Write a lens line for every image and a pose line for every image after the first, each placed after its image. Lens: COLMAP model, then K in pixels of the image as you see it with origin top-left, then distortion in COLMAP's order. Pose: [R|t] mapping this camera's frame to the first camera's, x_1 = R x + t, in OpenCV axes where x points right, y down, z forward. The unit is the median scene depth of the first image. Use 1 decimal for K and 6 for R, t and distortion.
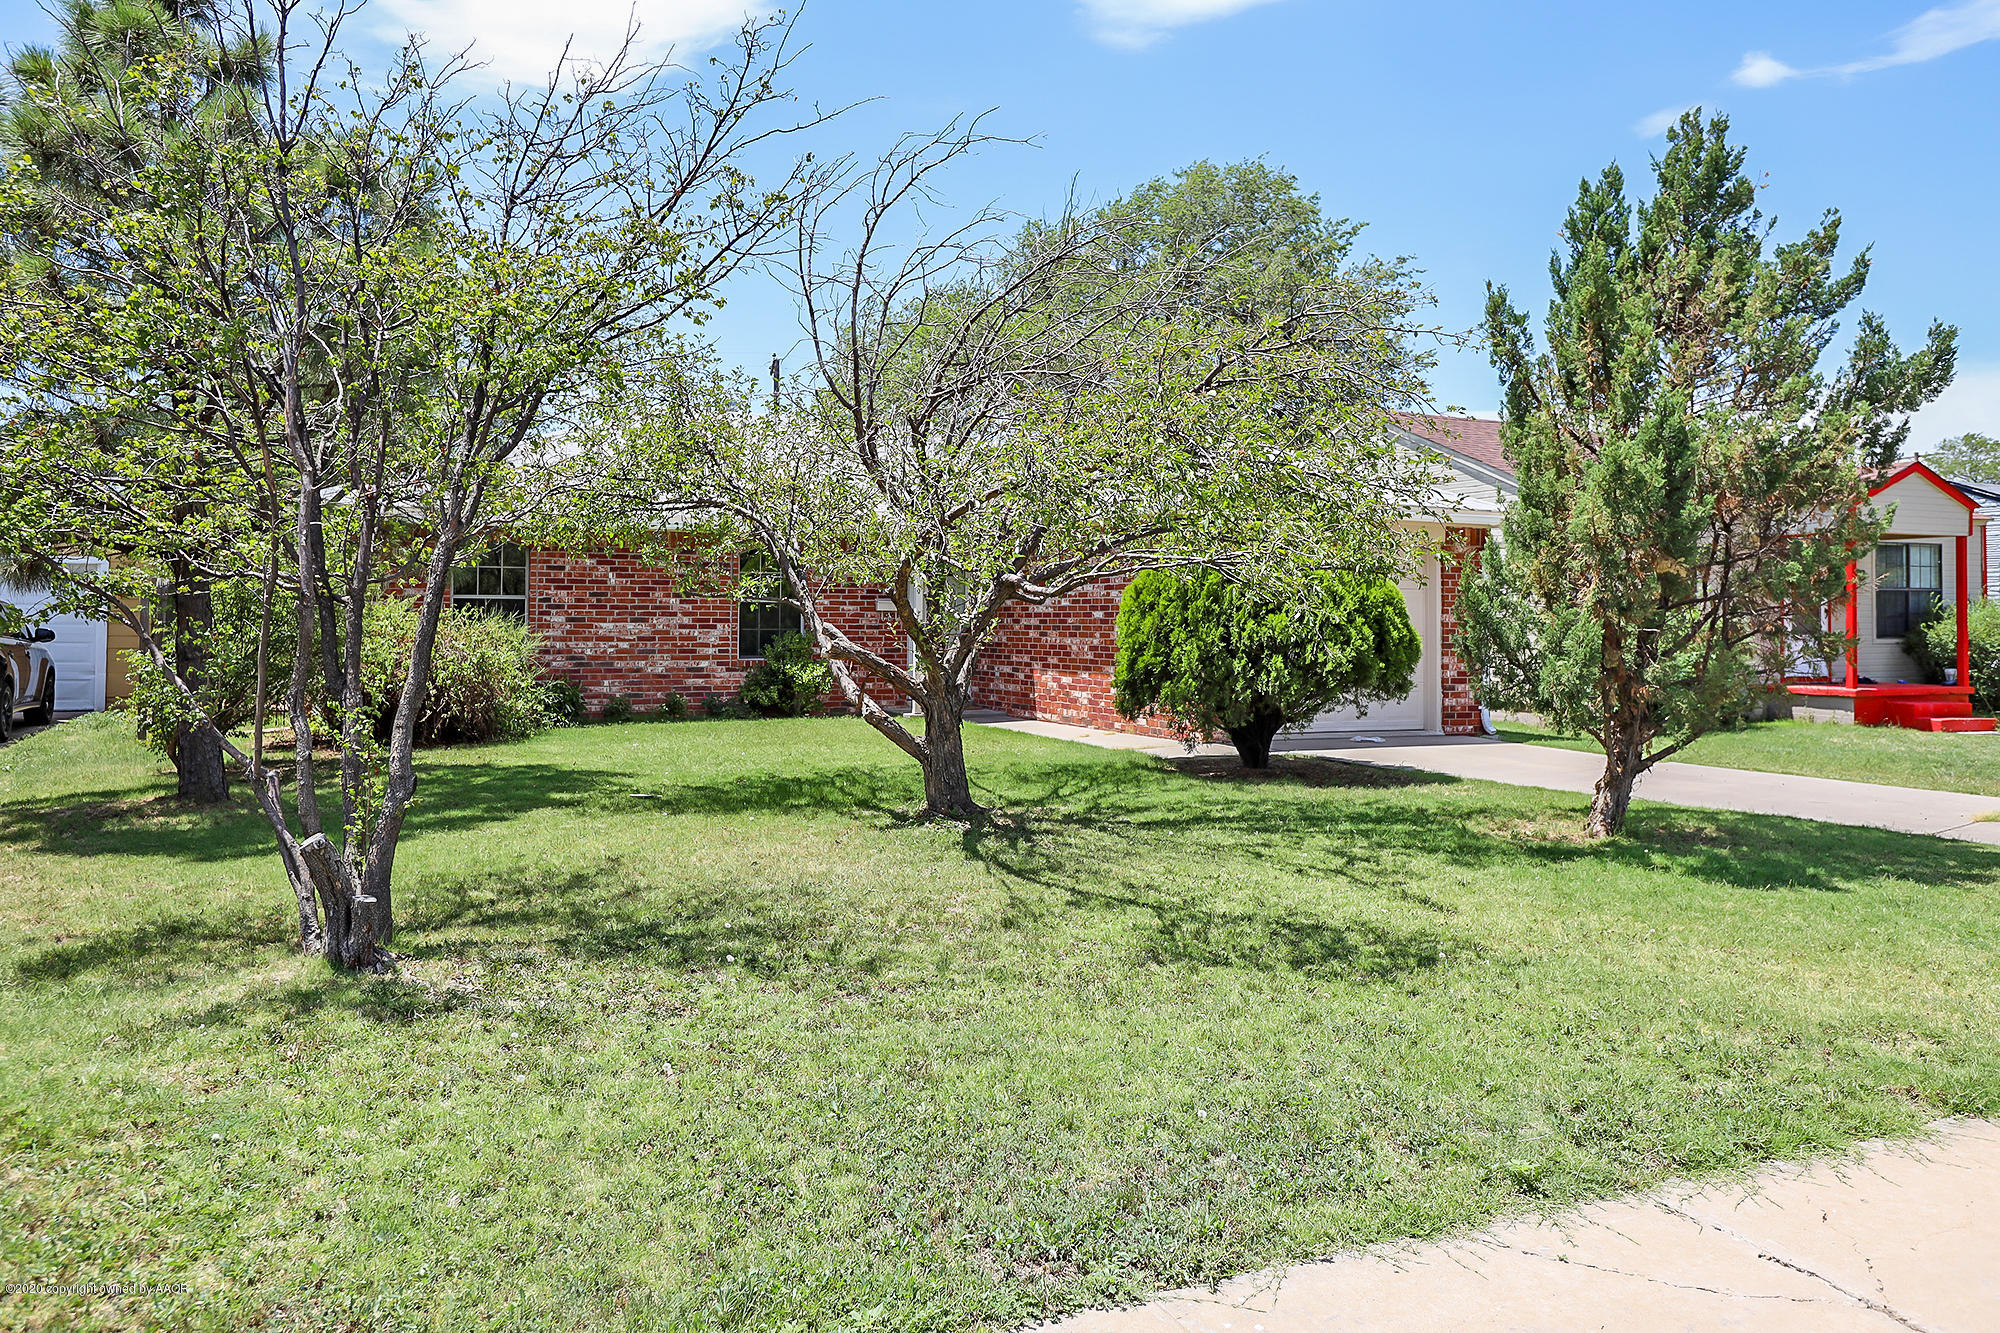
lens RADIAL K [[1447.5, 0, 999.7], [0, 1447.5, 659.6], [0, 0, 1]] dist [0.002384, 0.000221]
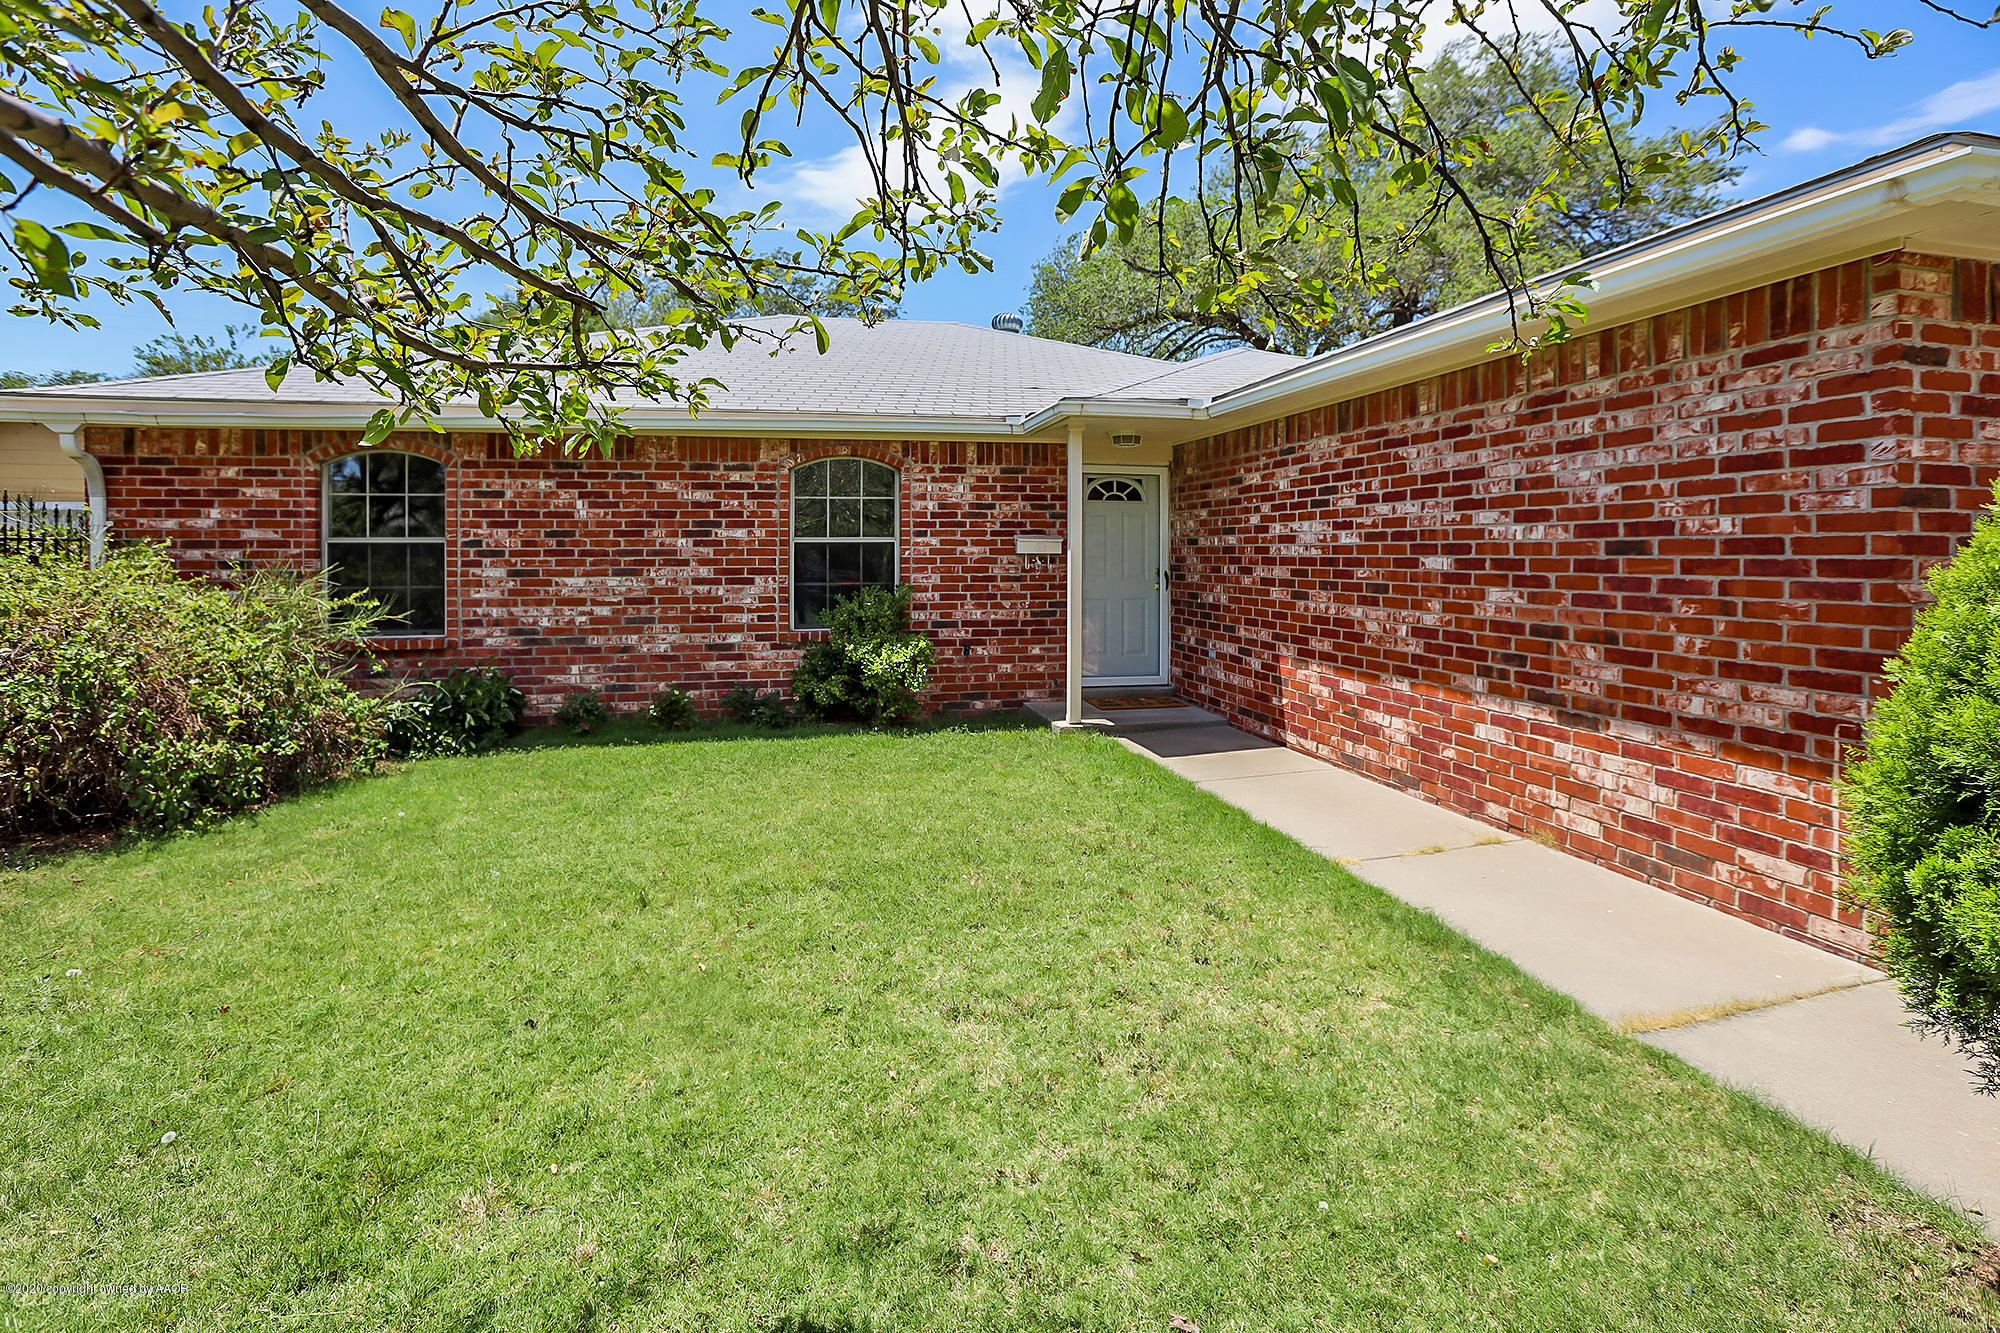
lens RADIAL K [[962.8, 0, 866.0], [0, 962.8, 558.6], [0, 0, 1]] dist [0.001404, 0.000226]
pose [[0.940286, -0.003754, -0.340364, -0.000529], [-0.002680, 0.999827, -0.018429, -0.025495], [0.340374, 0.018241, 0.940113, 0.619953]]
